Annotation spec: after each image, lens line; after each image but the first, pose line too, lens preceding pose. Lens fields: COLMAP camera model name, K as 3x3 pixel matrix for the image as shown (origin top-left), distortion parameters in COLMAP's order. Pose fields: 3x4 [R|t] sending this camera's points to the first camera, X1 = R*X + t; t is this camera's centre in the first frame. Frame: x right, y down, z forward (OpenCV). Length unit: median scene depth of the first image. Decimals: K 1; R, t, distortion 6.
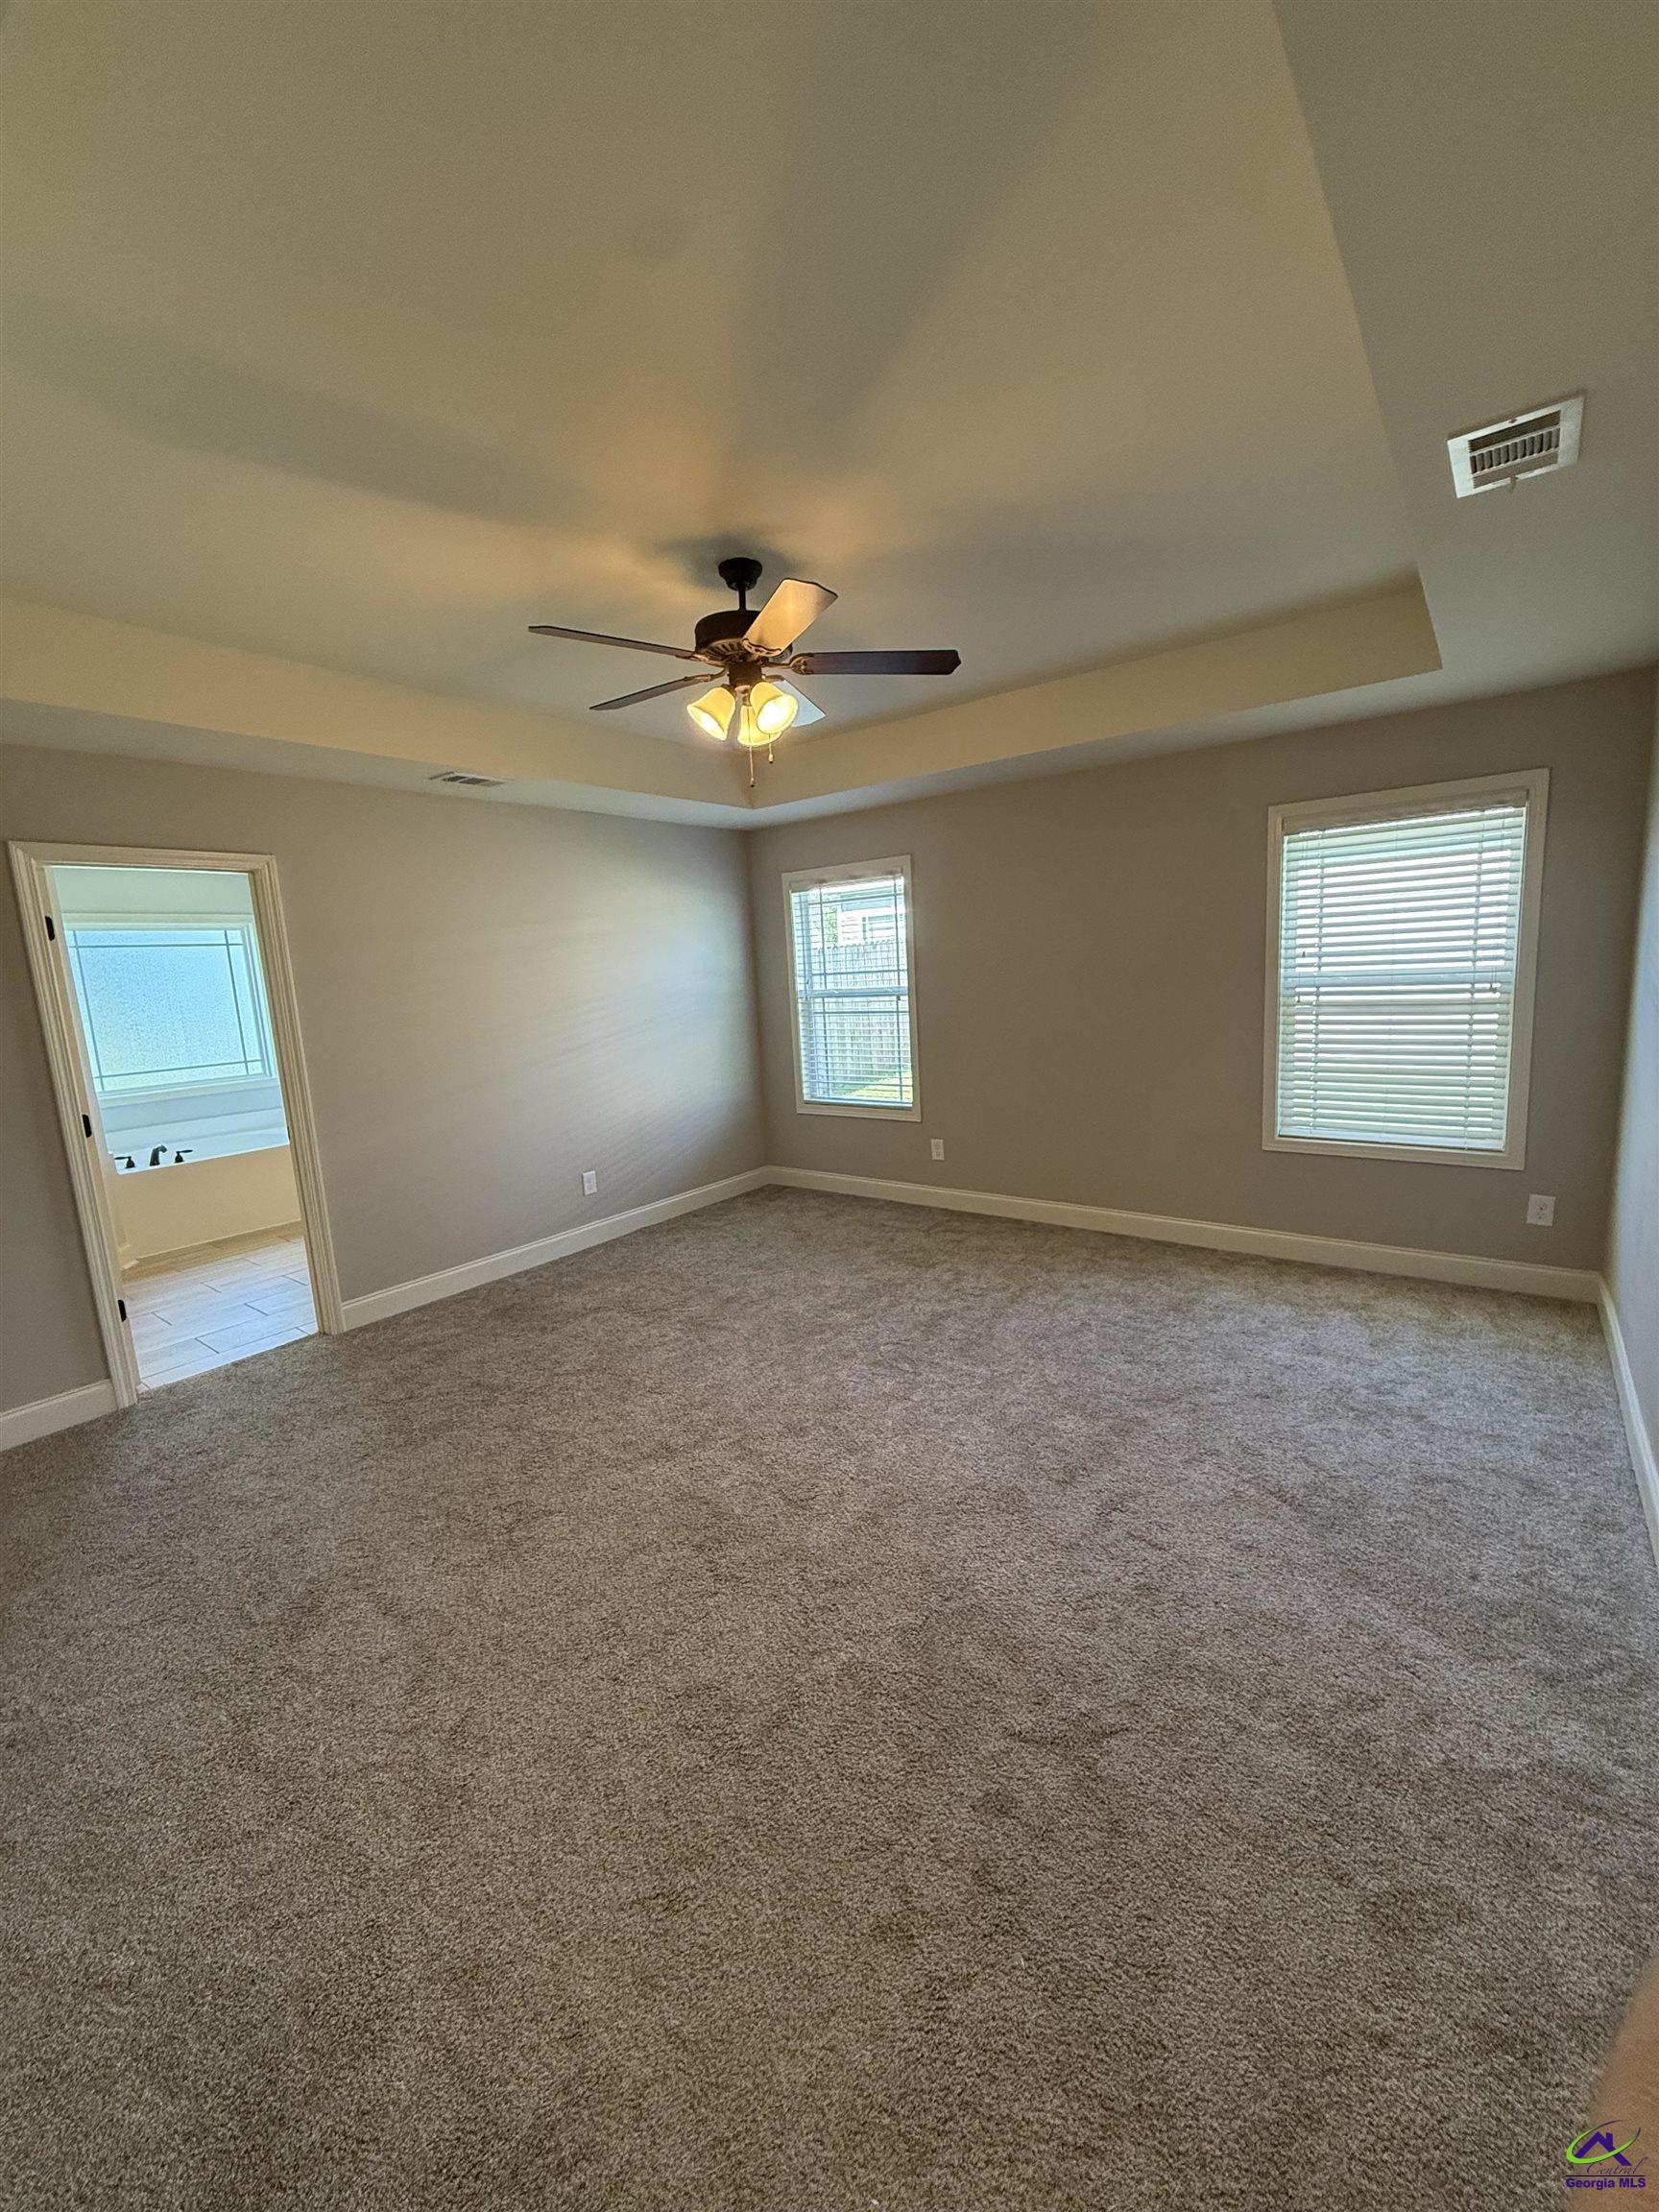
lens RADIAL K [[880.1, 0, 828.3], [0, 880.1, 1101.8], [0, 0, 1]] dist [0.000671, 0.000029]
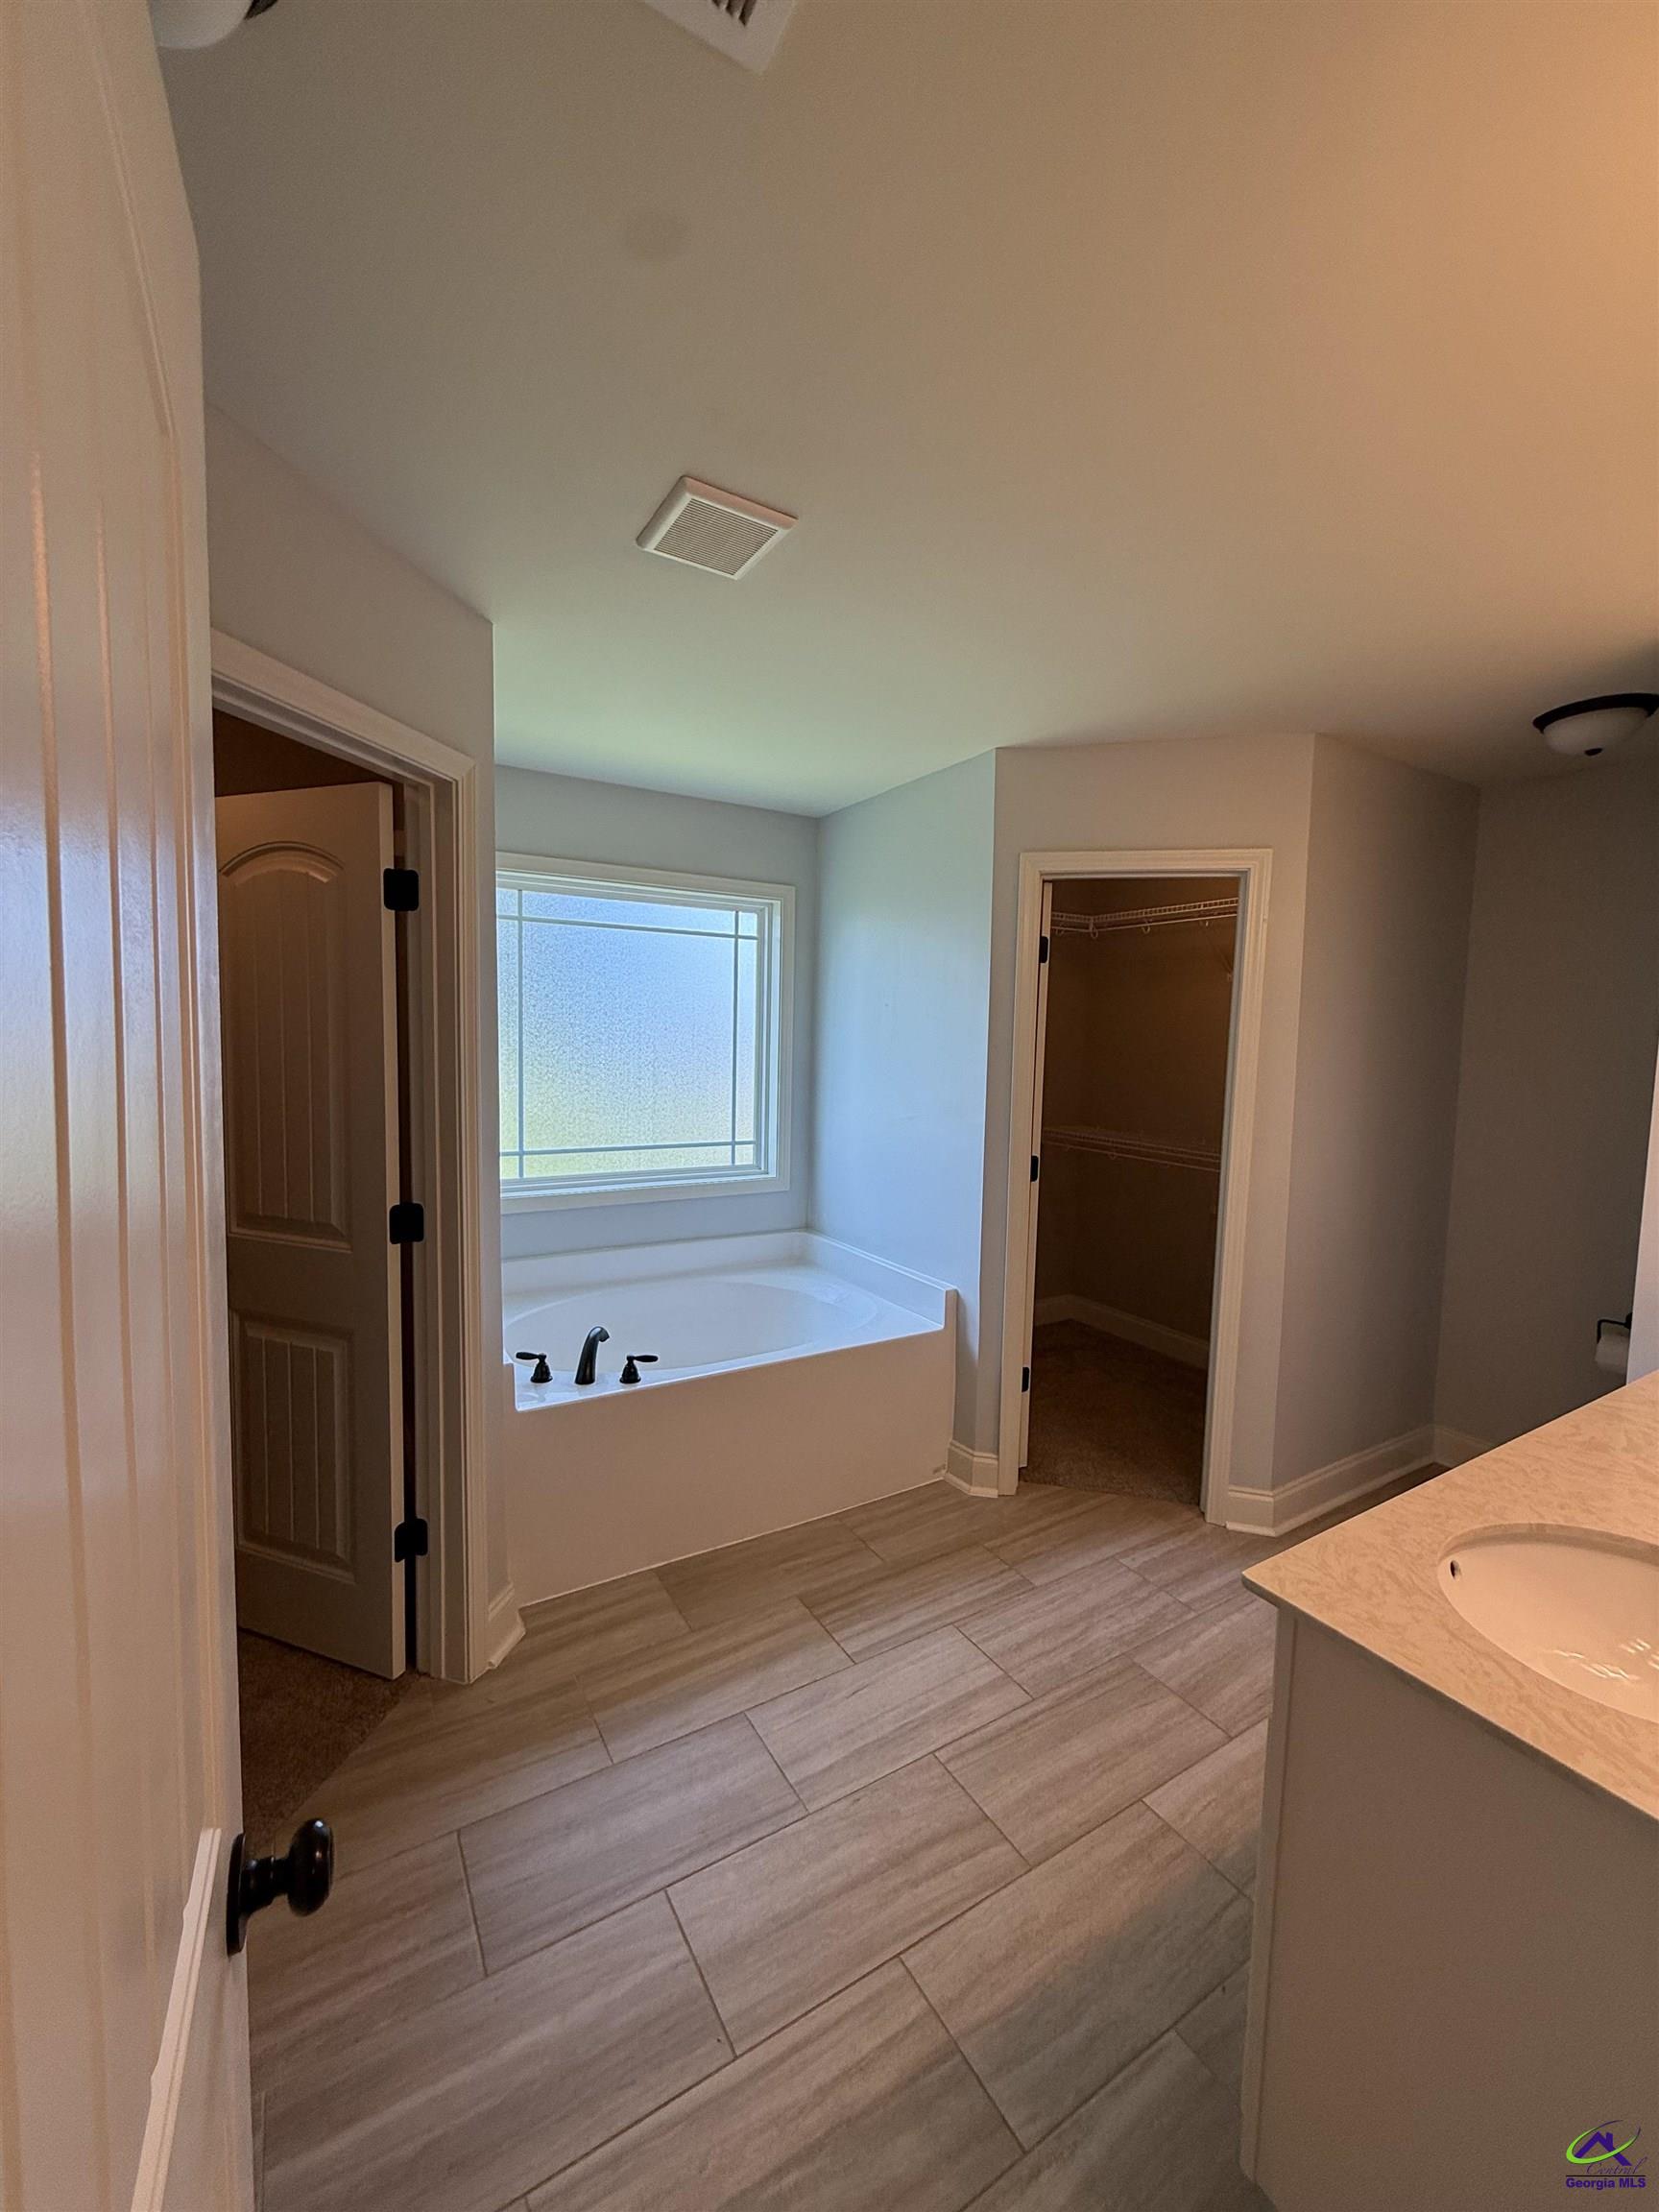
lens RADIAL K [[880.1, 0, 829.7], [0, 880.1, 1097.6], [0, 0, 1]] dist [0.000671, 0.000029]
pose [[0.930394, 0.100823, -0.352423, -0.498564], [-0.129104, 0.989955, -0.057623, -0.061380], [0.343073, 0.099111, 0.934065, 0.600840]]
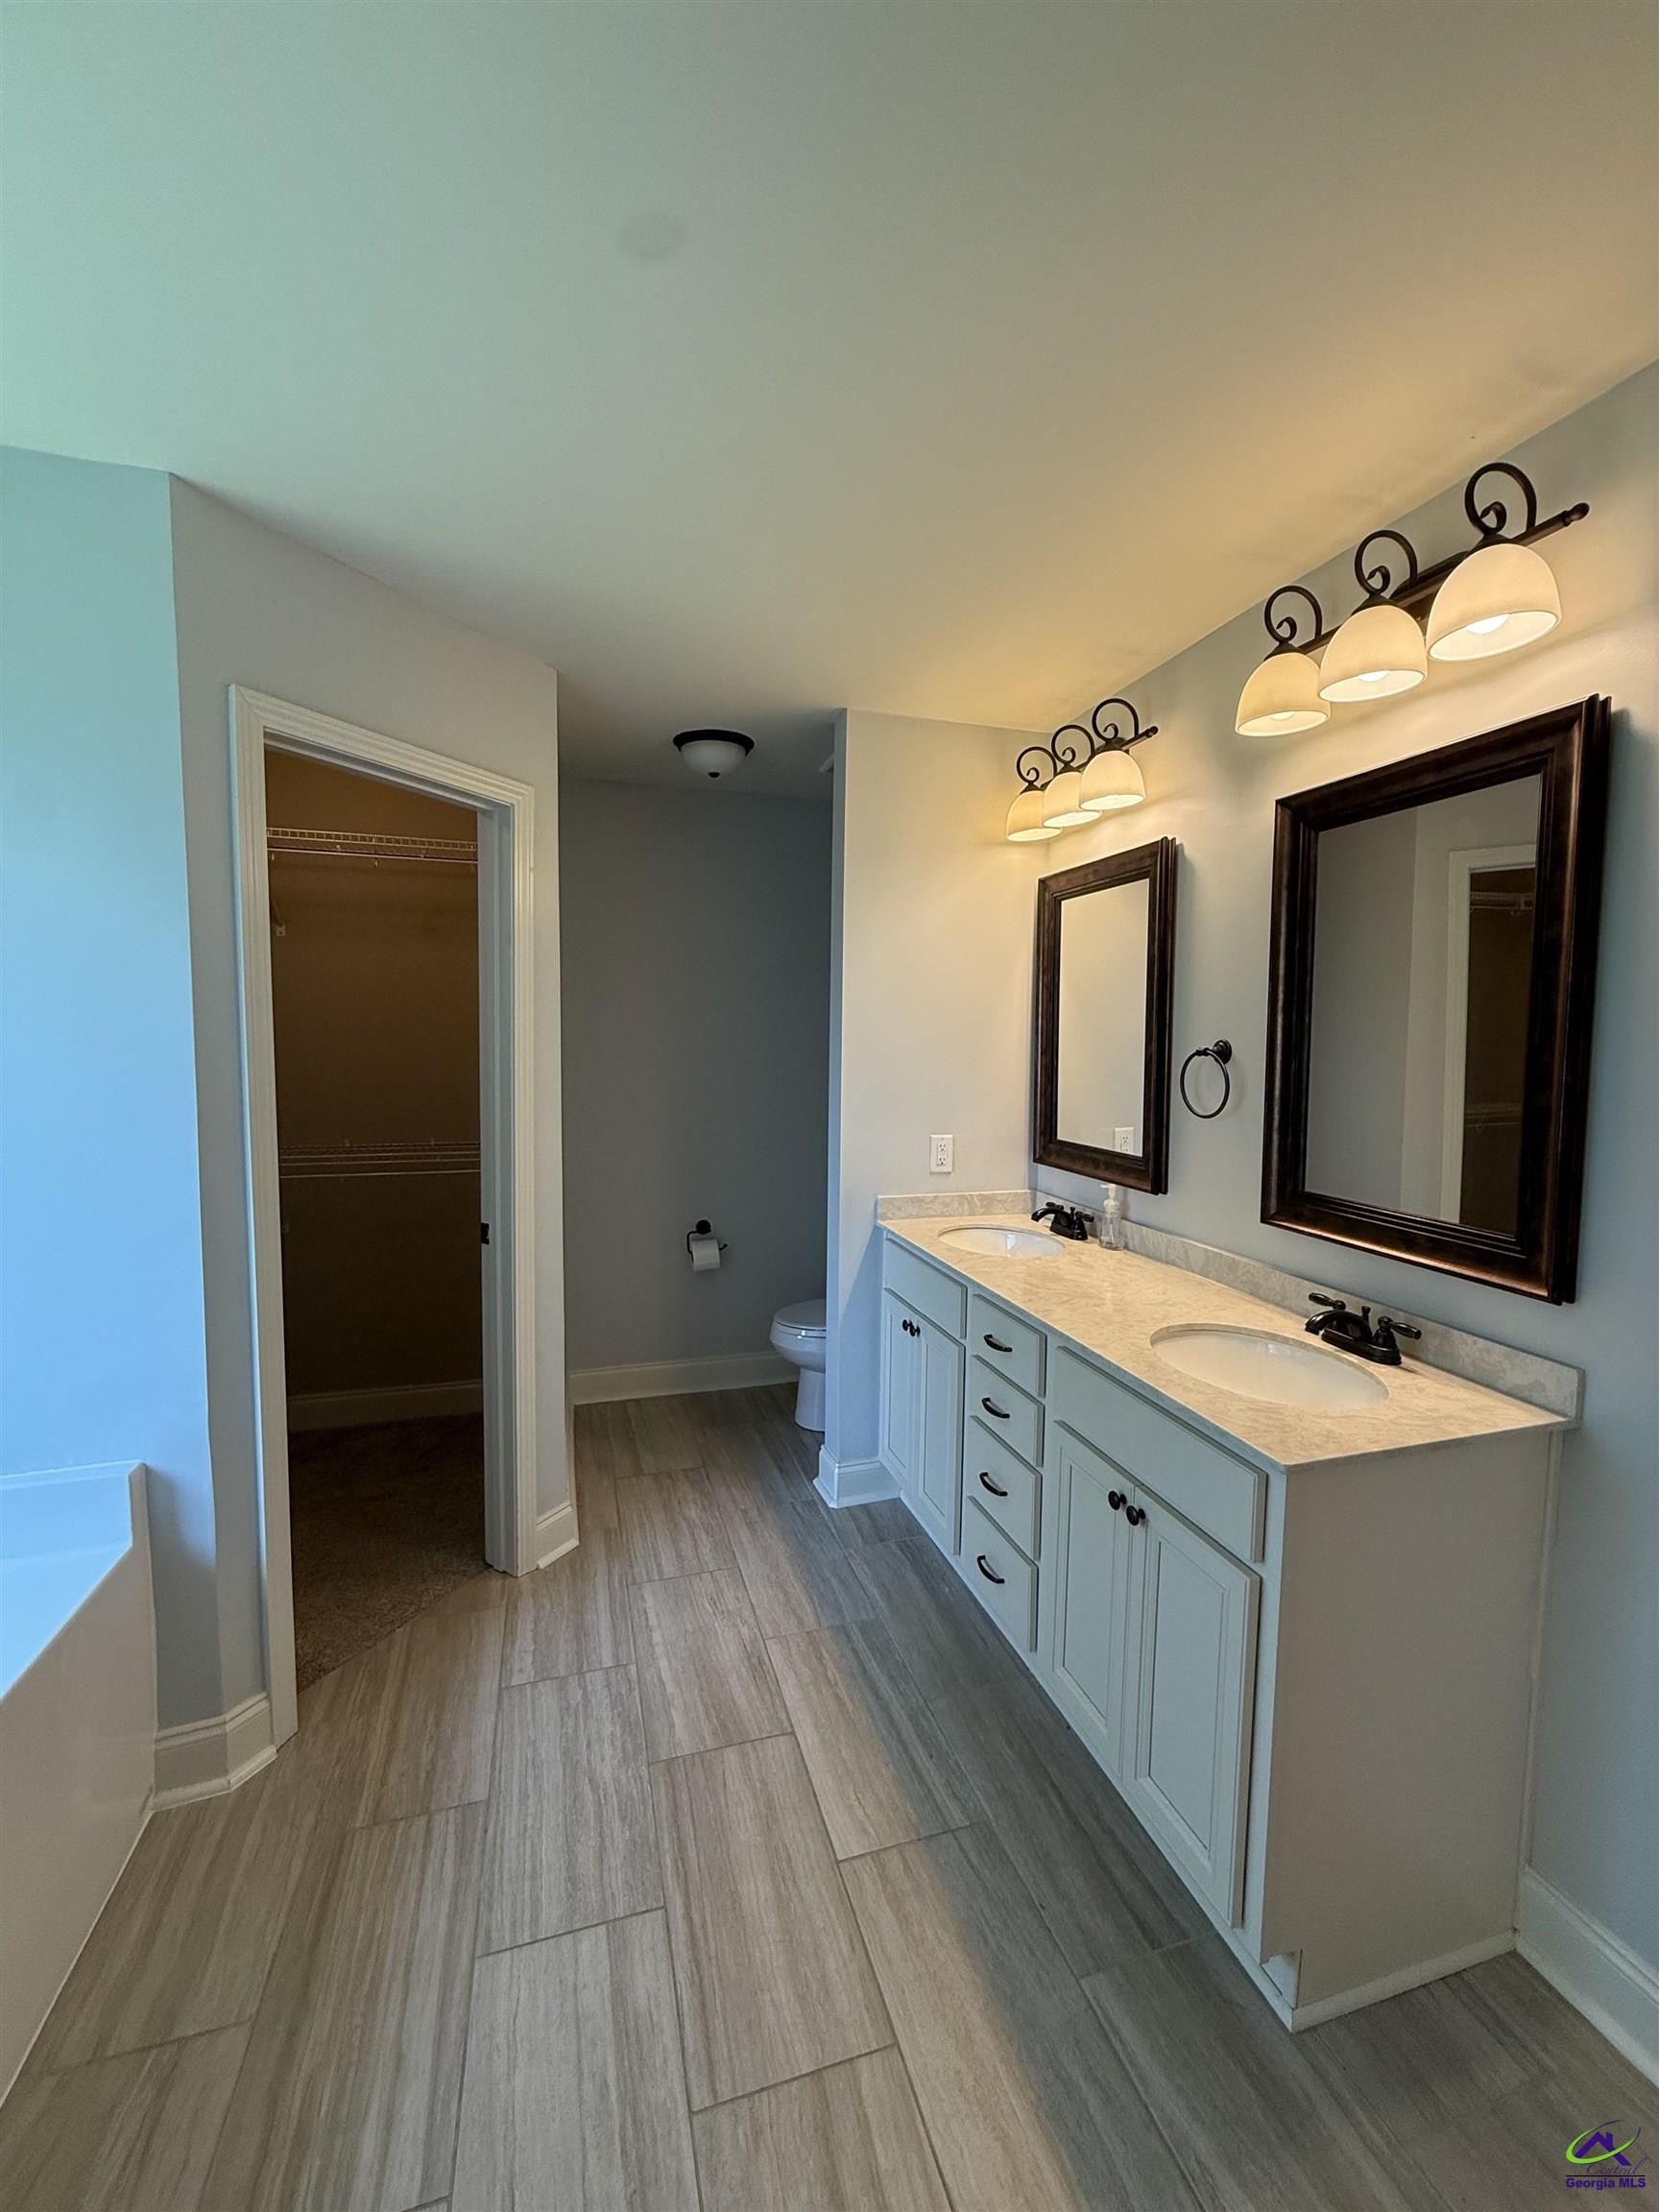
lens RADIAL K [[880.1, 0, 826.1], [0, 880.1, 1099.6], [0, 0, 1]] dist [0.000671, 0.000029]
pose [[0.579305, -0.000764, 0.815110, -0.694664], [0.091036, 0.993804, -0.063768, -0.067251], [-0.810011, 0.111145, 0.575785, 0.761183]]
